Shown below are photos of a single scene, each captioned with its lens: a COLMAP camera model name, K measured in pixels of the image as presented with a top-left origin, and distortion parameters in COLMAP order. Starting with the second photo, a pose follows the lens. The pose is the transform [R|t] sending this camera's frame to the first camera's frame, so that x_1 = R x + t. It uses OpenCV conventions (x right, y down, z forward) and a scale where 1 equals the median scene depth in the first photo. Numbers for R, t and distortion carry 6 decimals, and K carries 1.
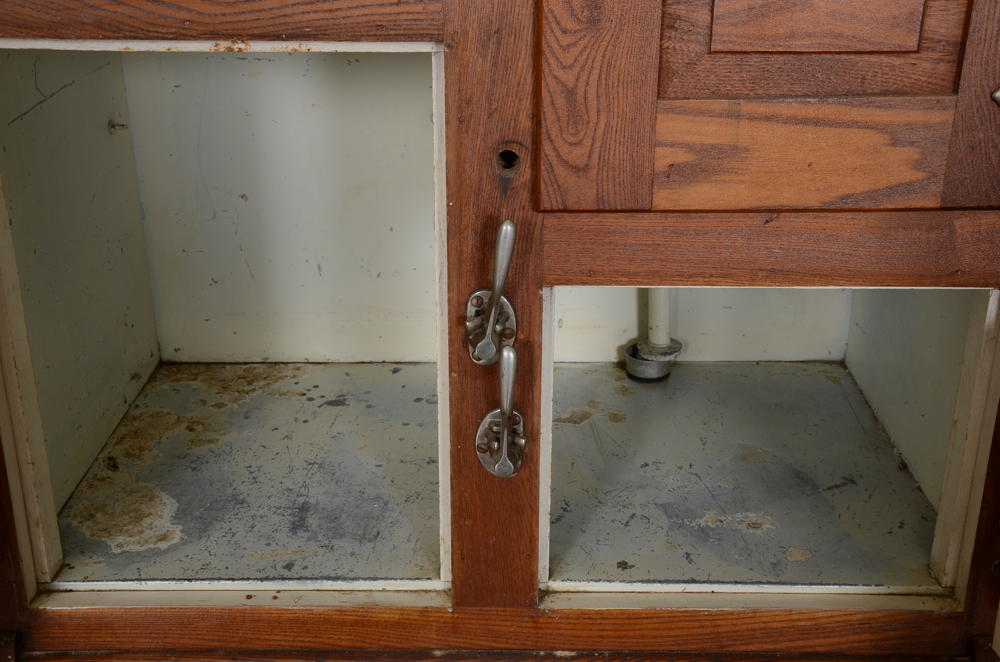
lens RADIAL K [[1197.3, 0, 496.9], [0, 1197.3, 326.8], [0, 0, 1]] dist [0.056722, 0.000000]
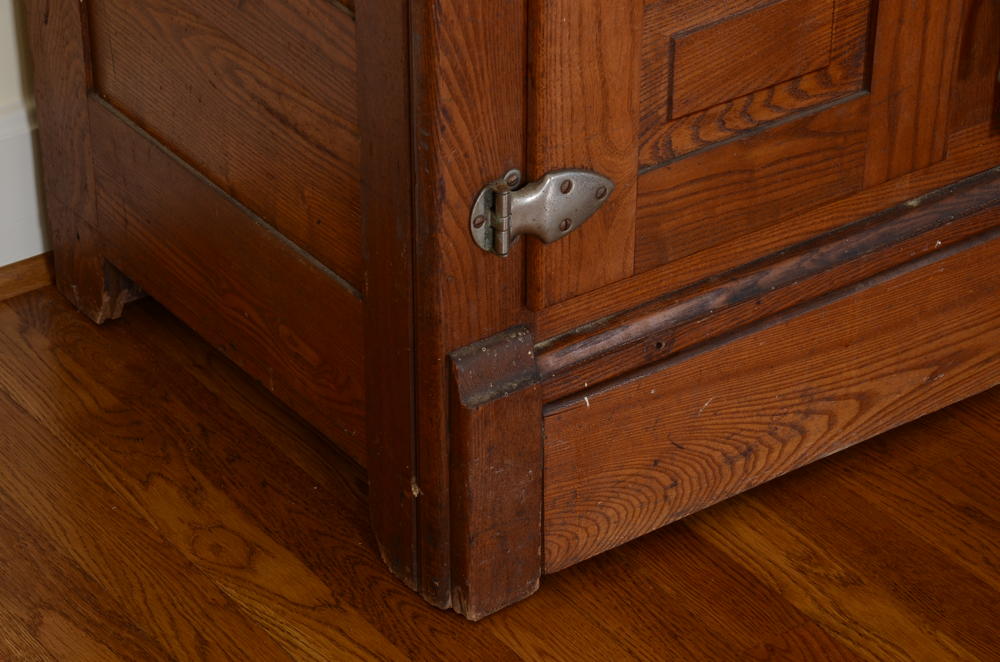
lens RADIAL K [[2996.7, 0, 442.2], [0, 2996.7, 359.1], [0, 0, 1]] dist [0.710210, 0.000000]
pose [[0.815963, -0.316988, 0.483448, -1.743370], [0.229332, 0.945137, 0.232644, -0.259489], [-0.530670, -0.078959, 0.843893, -0.838889]]
